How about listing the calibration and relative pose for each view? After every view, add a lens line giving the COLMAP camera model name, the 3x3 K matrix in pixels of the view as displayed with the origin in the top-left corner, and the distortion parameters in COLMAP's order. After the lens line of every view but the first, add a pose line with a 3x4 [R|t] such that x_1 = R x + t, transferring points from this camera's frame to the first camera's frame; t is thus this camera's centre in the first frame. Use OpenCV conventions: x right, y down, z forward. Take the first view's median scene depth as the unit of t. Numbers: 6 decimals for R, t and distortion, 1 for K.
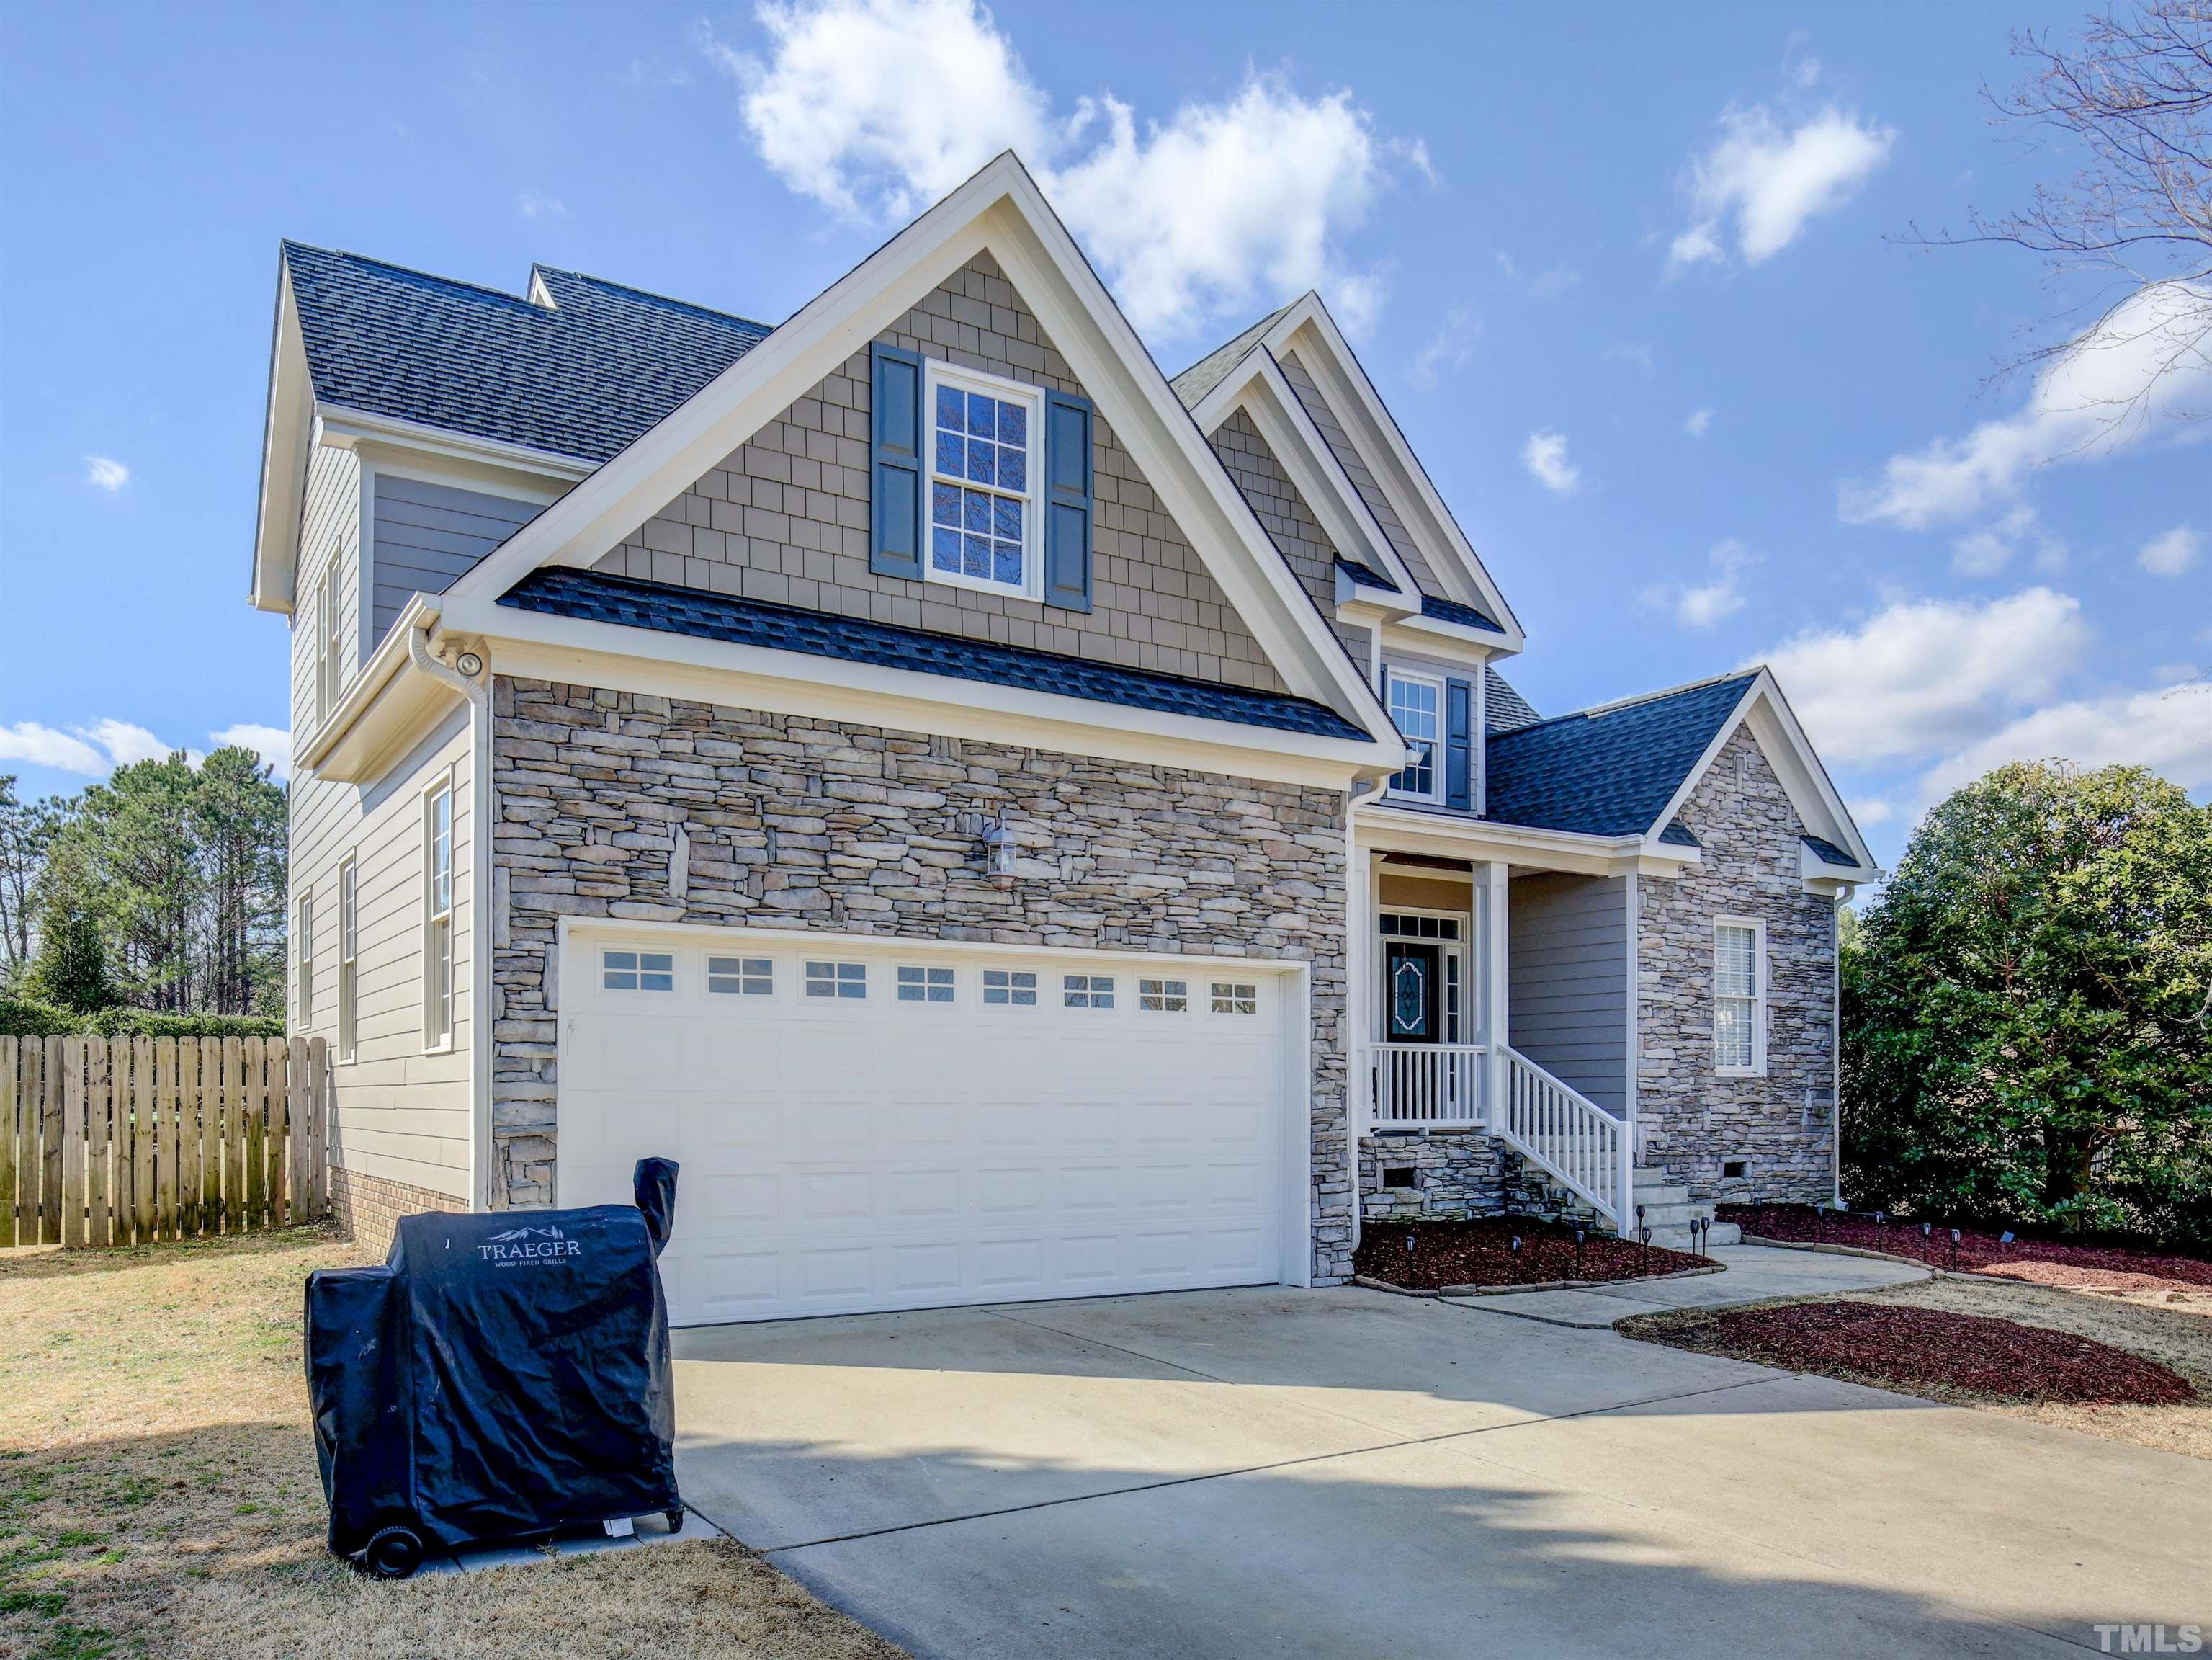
lens RADIAL K [[1438.0, 0, 1105.8], [0, 1438.0, 797.9], [0, 0, 1]] dist [-0.038253, -0.001751]
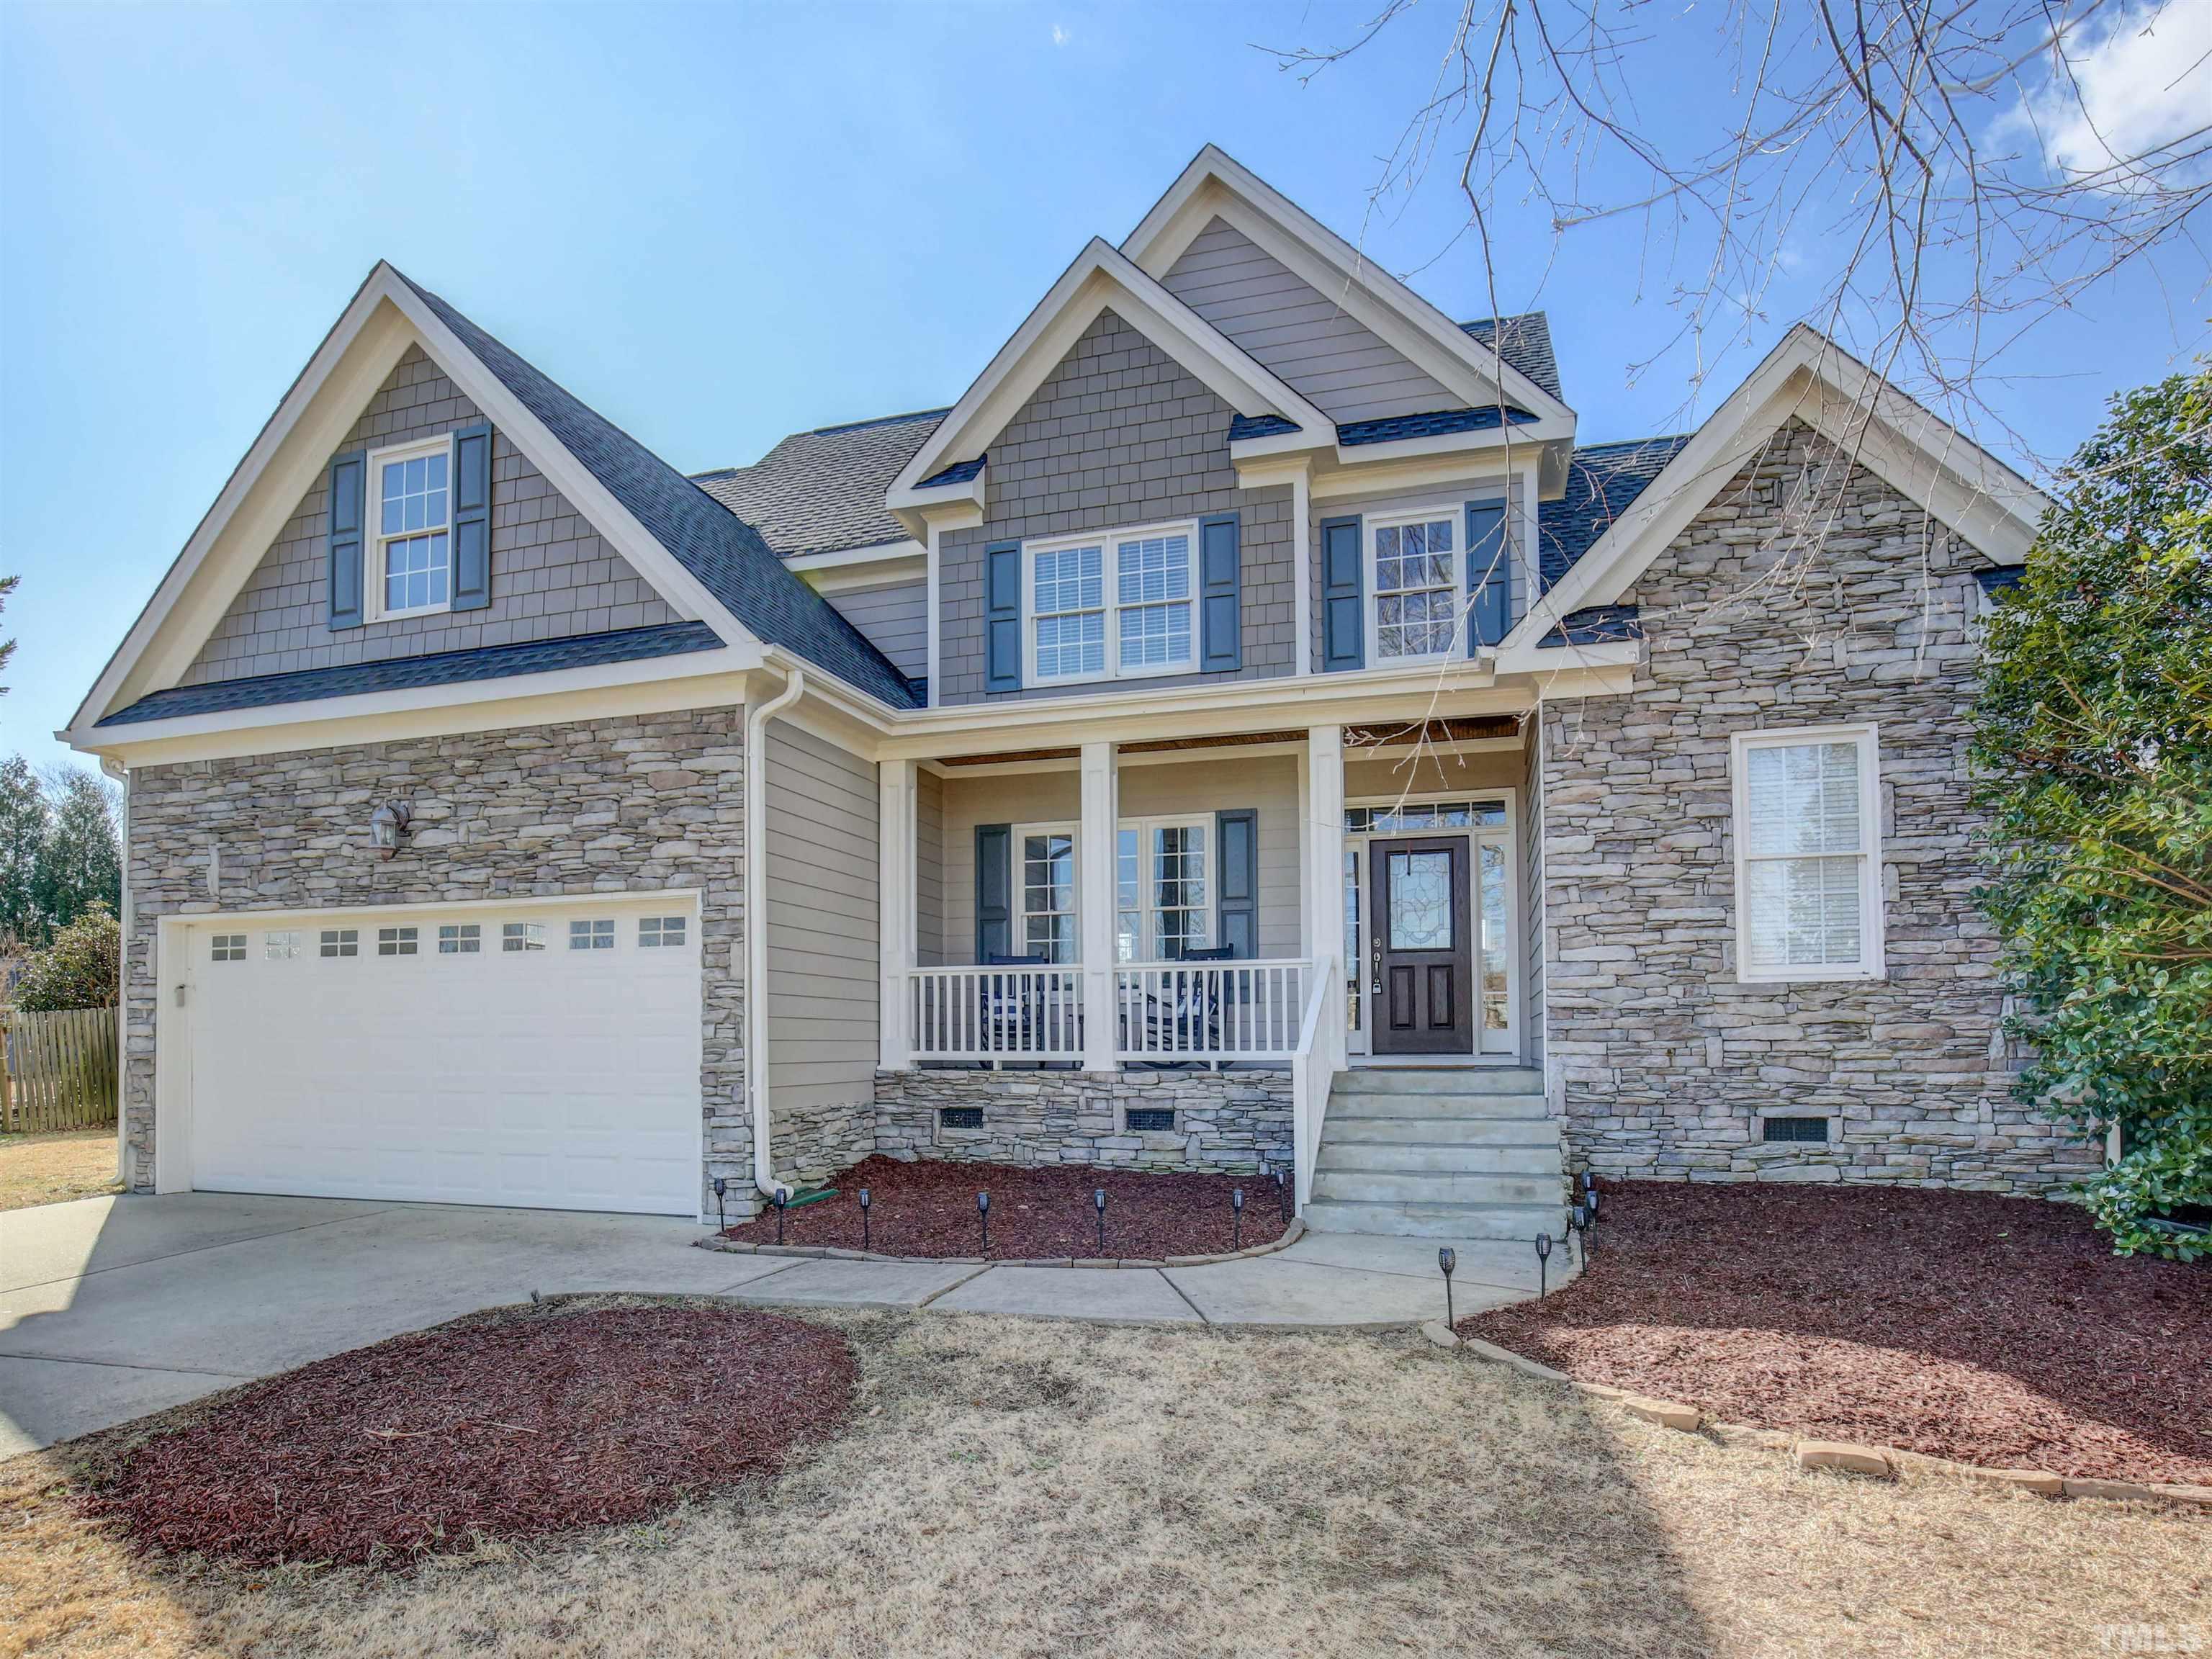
lens RADIAL K [[1151.5, 0, 1106.0], [0, 1151.5, 829.5], [0, 0, 1]] dist [-0.034275, 0.000175]
pose [[0.693212, -0.141174, -0.706773, 0.908501], [0.159564, 0.986356, -0.040517, 0.154626], [0.702849, -0.084688, 0.706280, 0.669503]]
